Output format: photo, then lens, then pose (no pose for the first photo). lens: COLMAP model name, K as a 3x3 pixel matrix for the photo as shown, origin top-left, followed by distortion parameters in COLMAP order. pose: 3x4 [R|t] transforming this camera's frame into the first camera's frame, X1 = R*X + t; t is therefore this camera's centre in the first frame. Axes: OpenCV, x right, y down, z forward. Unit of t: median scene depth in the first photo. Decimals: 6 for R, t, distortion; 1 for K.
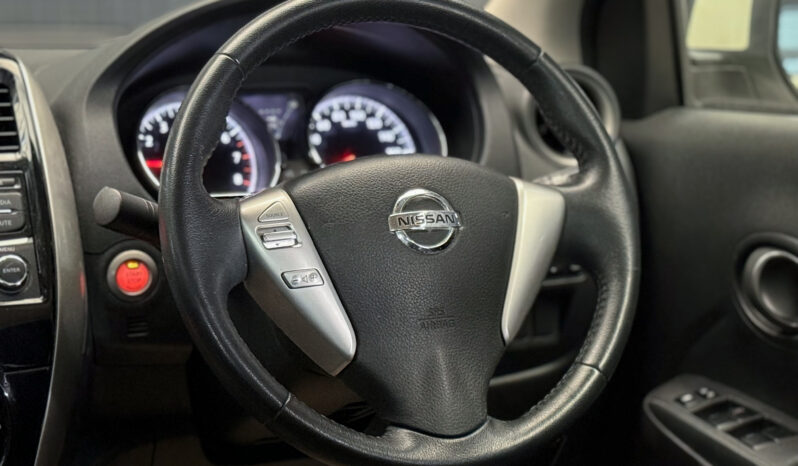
lens RADIAL K [[1587.4, 0, 399.4], [0, 1587.4, 233.5], [0, 0, 1]] dist [0.283267, 0.000000]
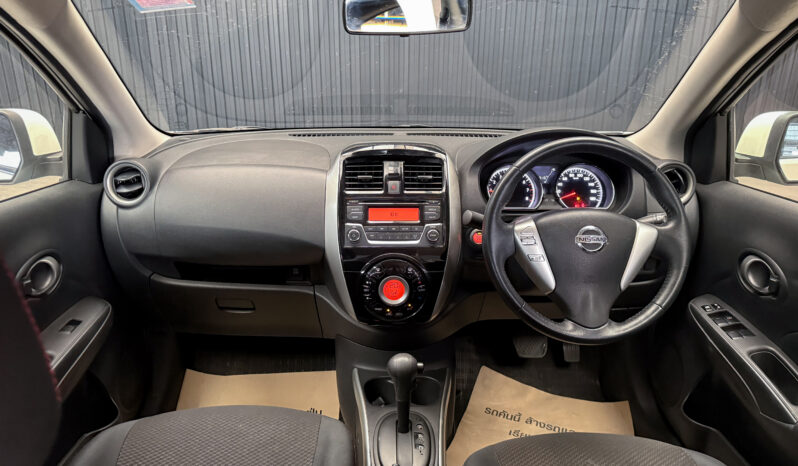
lens RADIAL K [[551.2, 0, 397.7], [0, 551.2, 231.8], [0, 0, 1]] dist [0.001824, 0.004050]
pose [[0.926696, 0.127299, -0.353594, 0.034330], [-0.088783, 0.988408, 0.123159, -0.087332], [0.365173, -0.082738, 0.927256, 0.095702]]
